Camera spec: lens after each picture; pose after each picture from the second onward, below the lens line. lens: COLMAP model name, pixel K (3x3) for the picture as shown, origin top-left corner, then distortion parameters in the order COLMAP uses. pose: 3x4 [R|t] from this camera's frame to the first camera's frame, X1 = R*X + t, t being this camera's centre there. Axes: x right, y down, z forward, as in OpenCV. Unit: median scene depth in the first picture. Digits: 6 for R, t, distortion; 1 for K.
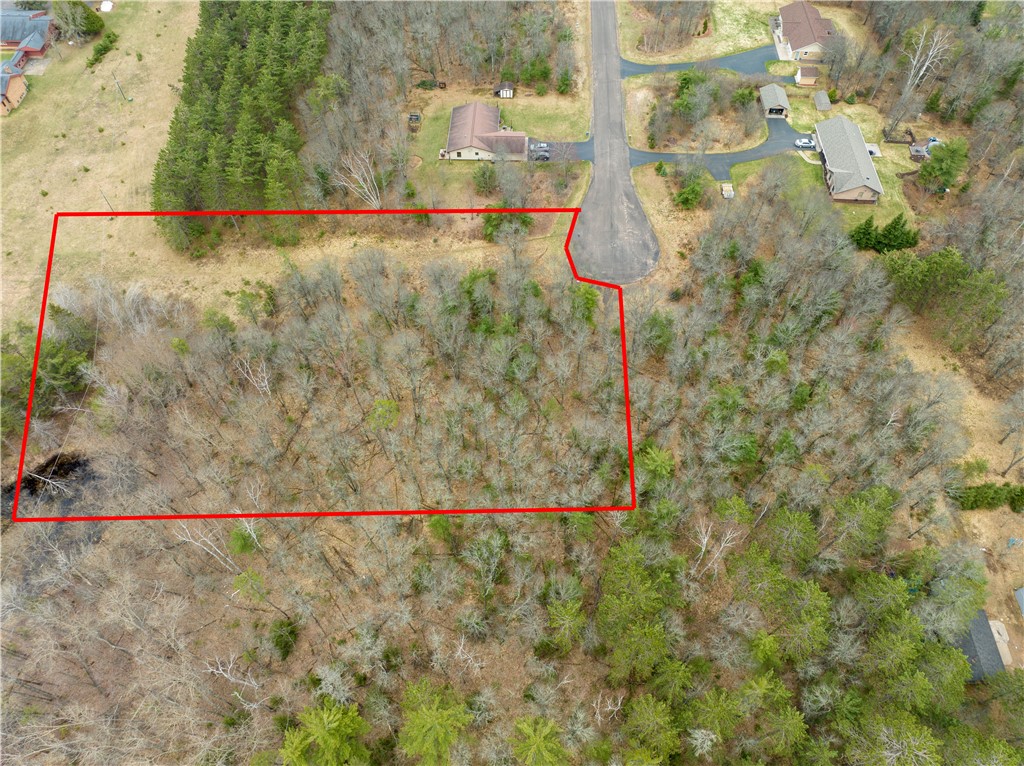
lens RADIAL K [[720.3, 0, 514.0], [0, 720.3, 386.9], [0, 0, 1]] dist [-0.057052, 0.029662]
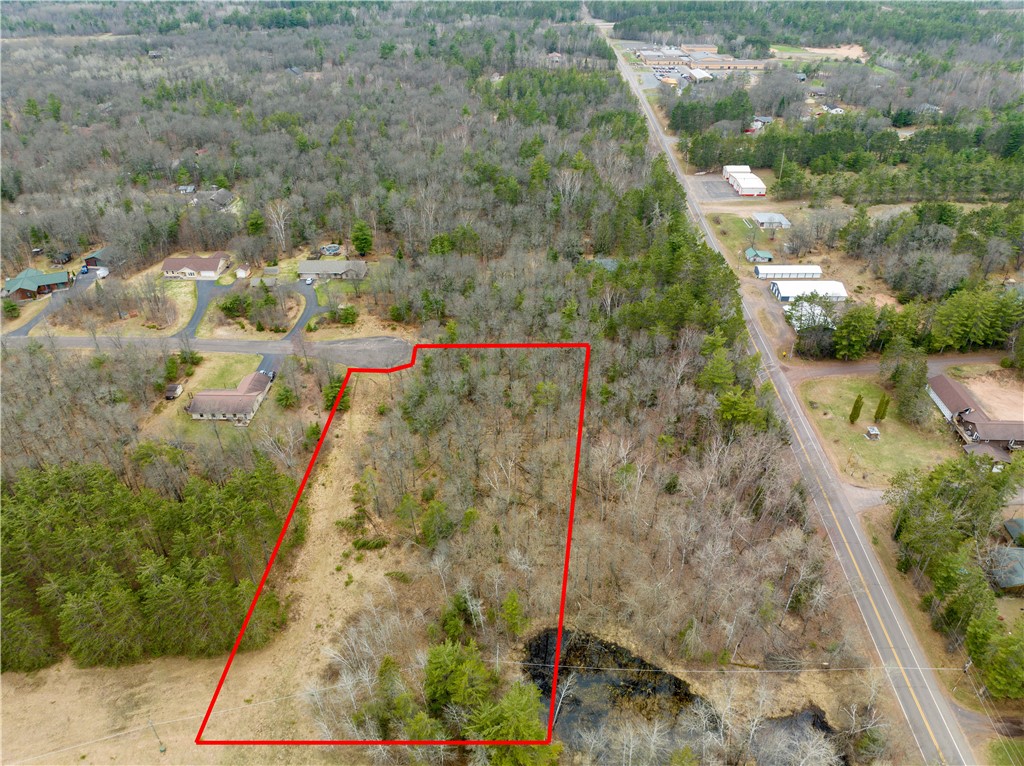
lens RADIAL K [[720.3, 0, 514.0], [0, 720.3, 386.9], [0, 0, 1]] dist [-0.057052, 0.029662]
pose [[-0.011808, -0.537489, 0.843188, -1.044290], [0.833258, 0.460855, 0.305440, -0.350985], [-0.552758, 0.706200, 0.442426, 0.244038]]
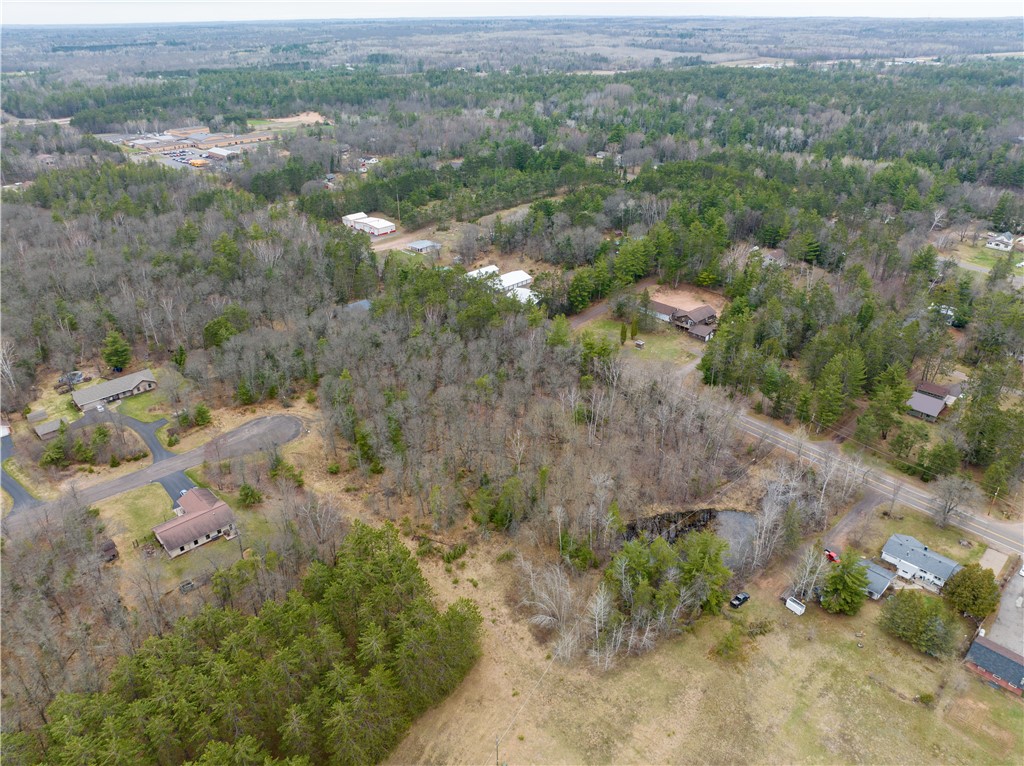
lens RADIAL K [[718.7, 0, 512.7], [0, 718.7, 388.0], [0, 0, 1]] dist [-0.046069, 0.014400]
pose [[-0.717048, -0.314147, 0.622217, -0.974610], [0.586180, 0.211224, 0.782162, -0.956372], [-0.377141, 0.925579, 0.032689, 0.649369]]
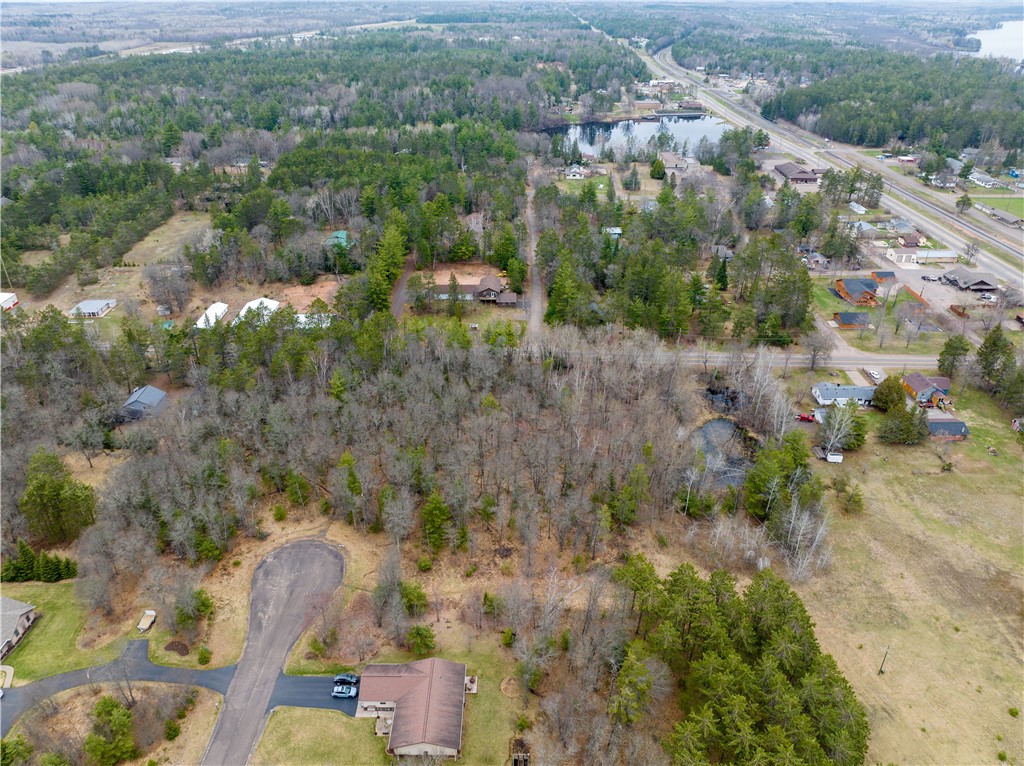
lens RADIAL K [[718.7, 0, 512.7], [0, 718.7, 388.0], [0, 0, 1]] dist [-0.046069, 0.014400]
pose [[-0.999332, 0.027877, -0.023614, -0.137328], [-0.021388, 0.077628, 0.996753, -1.146803], [0.029619, 0.996593, -0.076980, 0.771451]]
